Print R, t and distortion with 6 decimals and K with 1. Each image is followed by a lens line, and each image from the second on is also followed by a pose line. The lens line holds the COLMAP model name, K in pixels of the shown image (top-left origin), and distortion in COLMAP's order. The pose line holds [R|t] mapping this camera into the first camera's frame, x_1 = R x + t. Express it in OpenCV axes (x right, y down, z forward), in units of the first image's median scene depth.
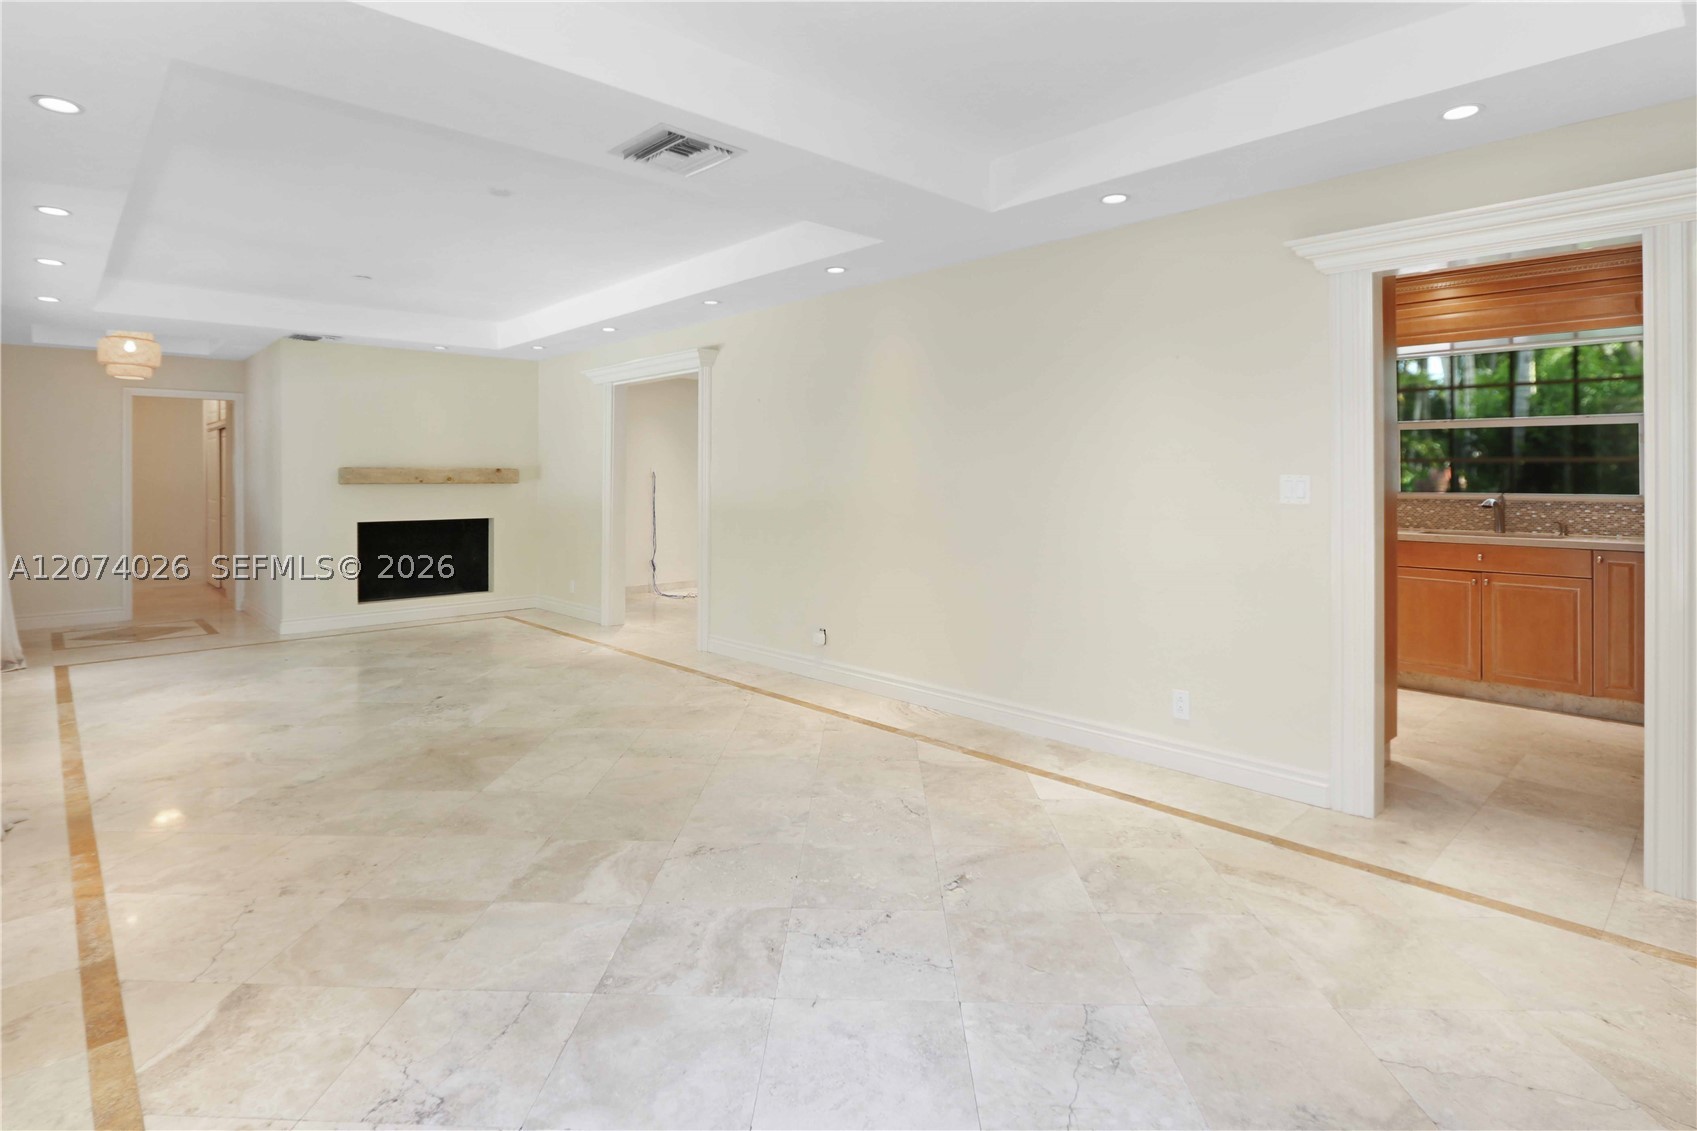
lens RADIAL K [[814.9, 0, 848.5], [0, 814.9, 565.5], [0, 0, 1]] dist [-0.022034, 0.008760]
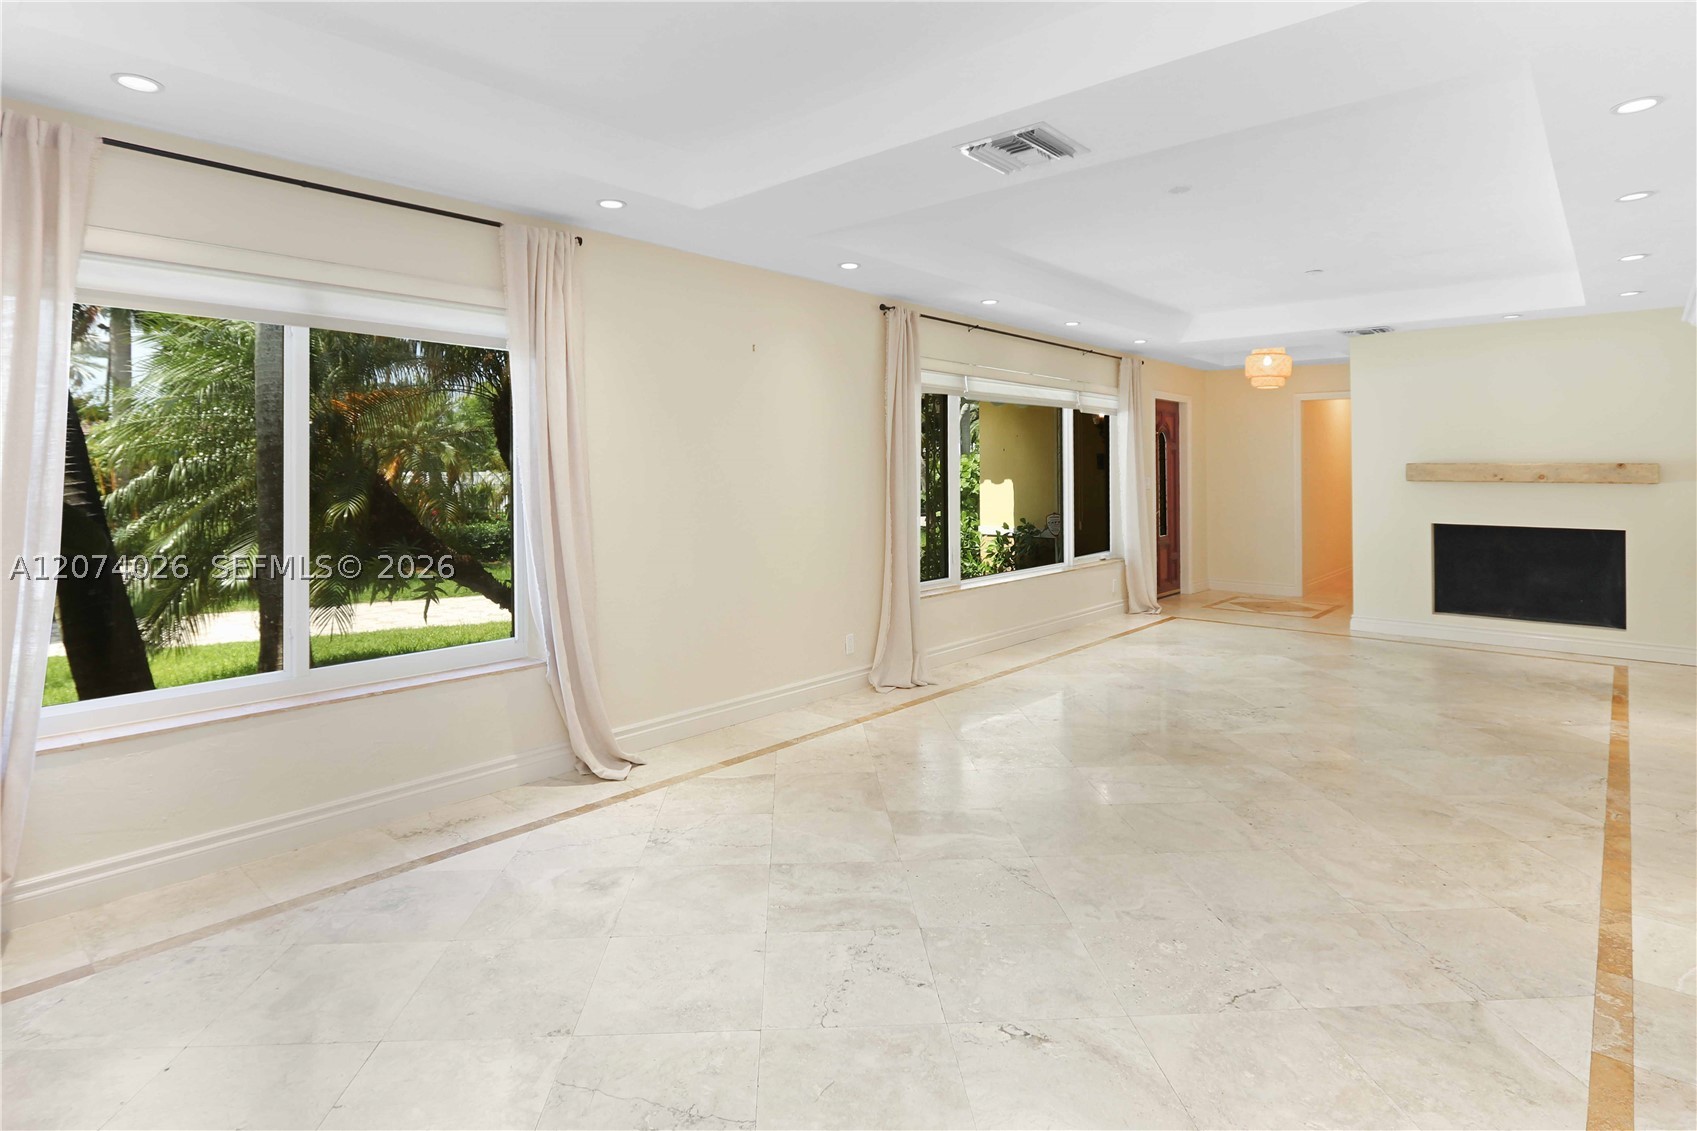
lens RADIAL K [[856.4, 0, 829.6], [0, 856.4, 568.3], [0, 0, 1]] dist [-0.016892, 0.000021]
pose [[0.123009, 0.112893, -0.985964, 0.809945], [-0.105518, 0.989365, 0.100118, -0.087776], [0.986780, 0.091722, 0.133613, 0.665497]]
